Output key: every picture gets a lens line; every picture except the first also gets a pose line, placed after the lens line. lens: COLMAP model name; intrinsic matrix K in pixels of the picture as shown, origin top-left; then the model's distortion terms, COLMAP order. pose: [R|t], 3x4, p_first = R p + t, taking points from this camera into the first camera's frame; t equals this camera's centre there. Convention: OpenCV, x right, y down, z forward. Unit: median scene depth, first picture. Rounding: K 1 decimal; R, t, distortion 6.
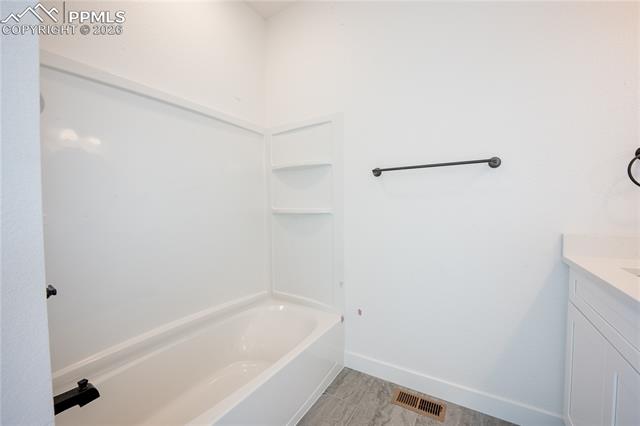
lens RADIAL K [[252.4, 0, 320.0], [0, 252.4, 213.0], [0, 0, 1]] dist [-0.025352, 0.000076]
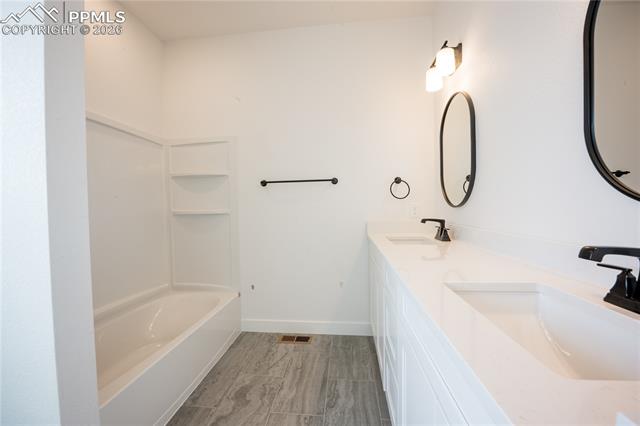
lens RADIAL K [[252.4, 0, 320.0], [0, 252.4, 213.0], [0, 0, 1]] dist [-0.025352, 0.000076]
pose [[0.892713, -0.012365, 0.450456, -0.119365], [0.018279, 0.999794, -0.008780, 0.017956], [-0.450255, 0.016072, 0.892756, -0.360987]]
